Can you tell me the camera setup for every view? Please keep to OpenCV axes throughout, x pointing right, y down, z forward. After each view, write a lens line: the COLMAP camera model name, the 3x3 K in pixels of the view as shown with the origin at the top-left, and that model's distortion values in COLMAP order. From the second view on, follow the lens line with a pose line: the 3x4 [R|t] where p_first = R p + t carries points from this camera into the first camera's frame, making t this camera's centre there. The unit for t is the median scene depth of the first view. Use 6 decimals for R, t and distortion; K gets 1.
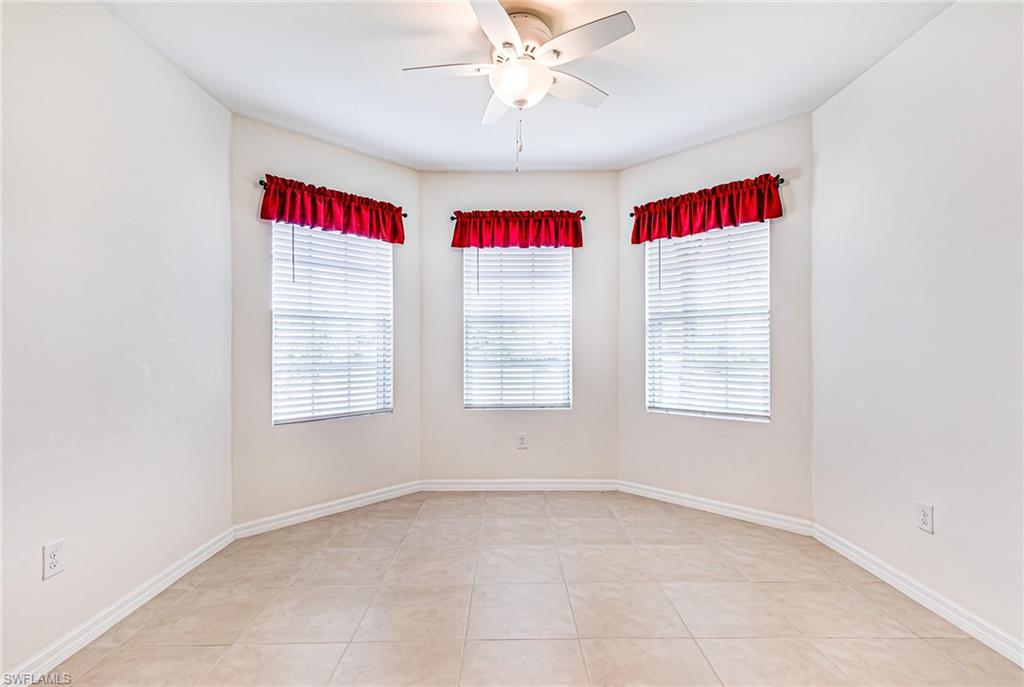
lens RADIAL K [[484.5, 0, 506.0], [0, 484.5, 337.5], [0, 0, 1]] dist [0.028730, -0.011592]
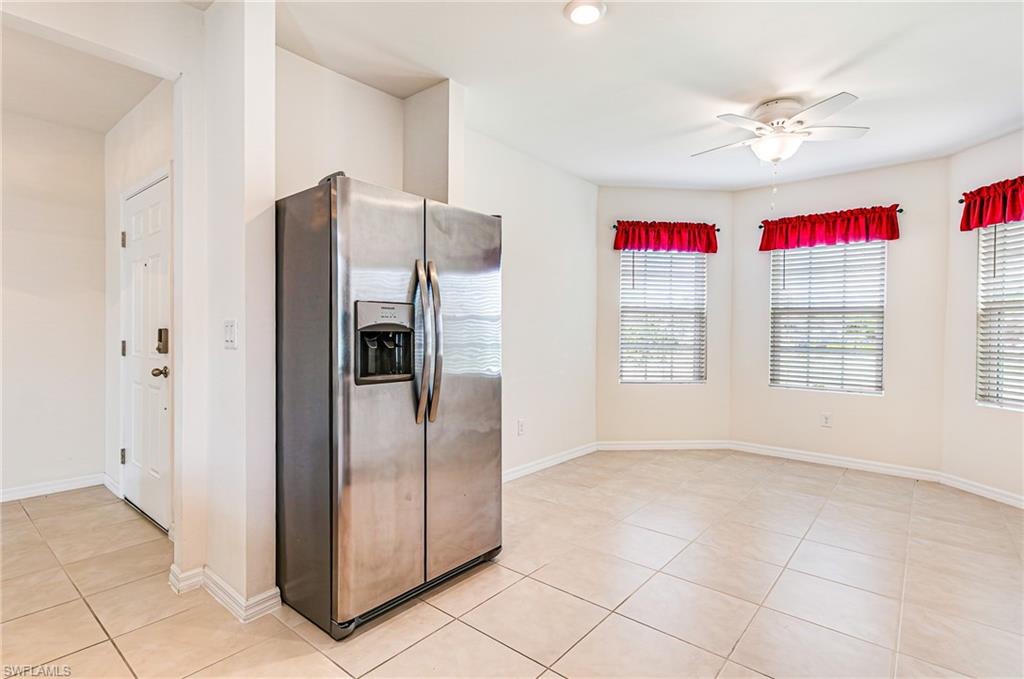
lens RADIAL K [[483.0, 0, 512.0], [0, 483.0, 339.5], [0, 0, 1]] dist [0.016546, -0.000295]
pose [[0.763526, 0.023632, -0.645345, 0.215048], [-0.005458, 0.999531, 0.030144, -0.001404], [0.645754, -0.019494, 0.763296, -0.333584]]
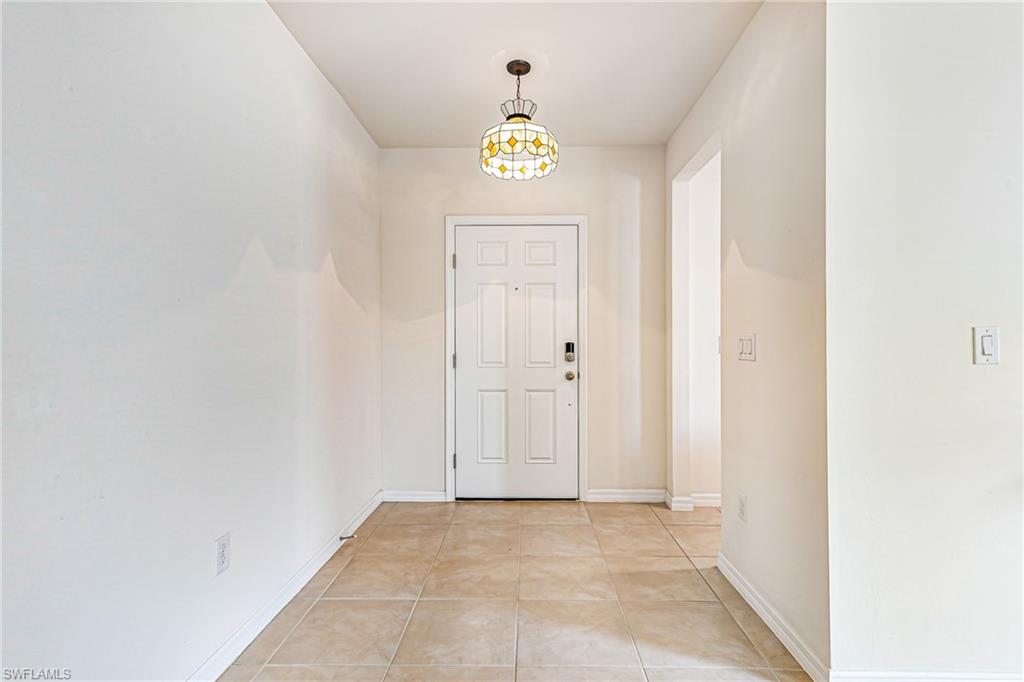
lens RADIAL K [[495.2, 0, 518.9], [0, 495.2, 340.5], [0, 0, 1]] dist [0.015649, -0.000409]
pose [[0.999145, 0.001768, -0.041297, -0.764121], [-0.002076, 0.999970, -0.007409, 0.011520], [0.041282, 0.007488, 0.999119, -1.104514]]
